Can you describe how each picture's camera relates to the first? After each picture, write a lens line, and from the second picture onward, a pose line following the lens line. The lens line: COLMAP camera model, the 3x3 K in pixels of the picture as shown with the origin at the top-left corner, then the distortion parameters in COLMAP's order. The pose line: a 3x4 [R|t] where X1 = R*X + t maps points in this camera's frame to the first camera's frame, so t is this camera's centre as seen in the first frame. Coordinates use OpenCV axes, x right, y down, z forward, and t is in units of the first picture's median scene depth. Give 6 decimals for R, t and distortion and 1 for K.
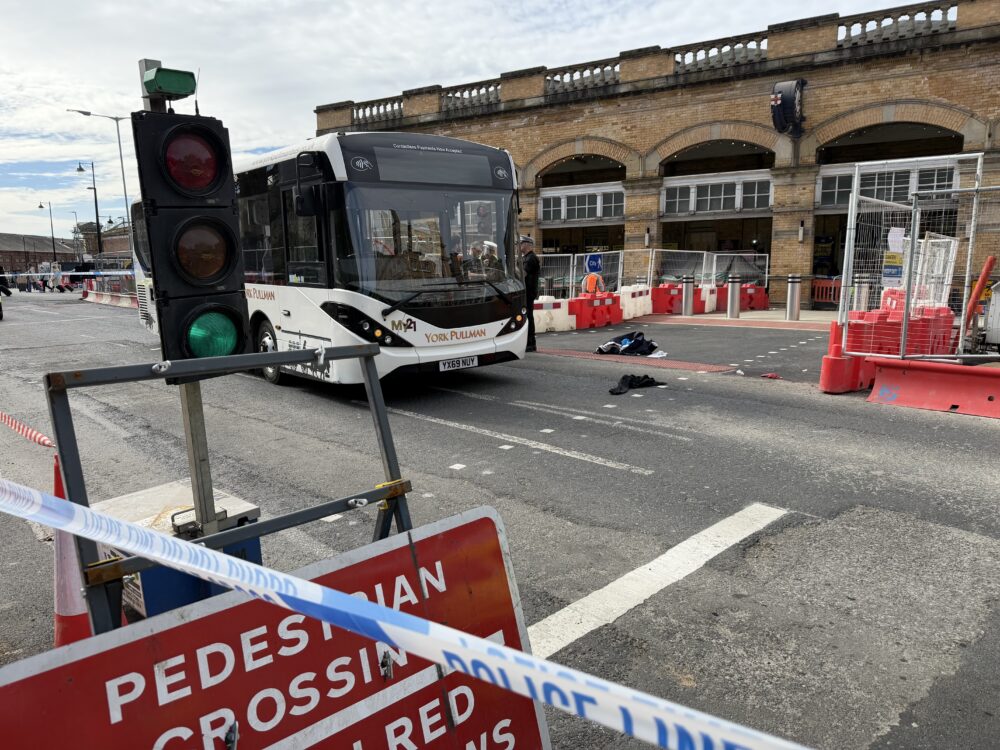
lens RADIAL K [[717.4, 0, 512.4], [0, 717.4, 375.2], [0, 0, 1]] dist [0.008935, -0.005319]
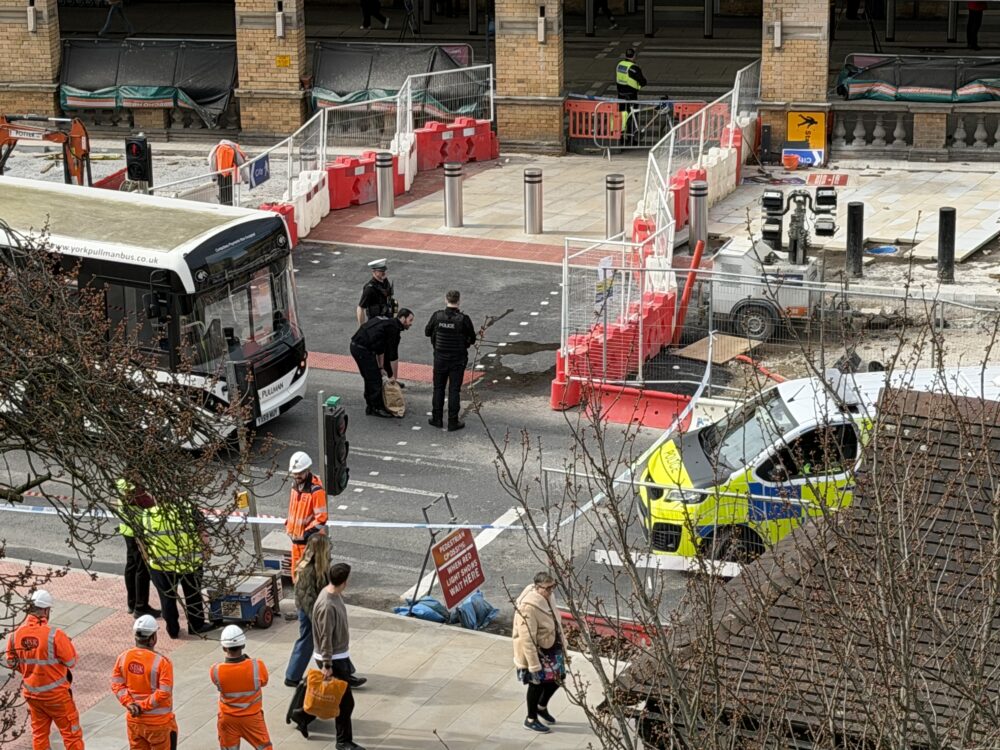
lens RADIAL K [[2866.2, 0, 500.9], [0, 2866.2, 371.0], [0, 0, 1]] dist [0.429715, 0.000000]
pose [[0.938341, -0.109742, 0.327830, -0.440813], [0.063522, 0.986865, 0.148537, -0.268856], [-0.339825, -0.118554, 0.932987, -1.240883]]
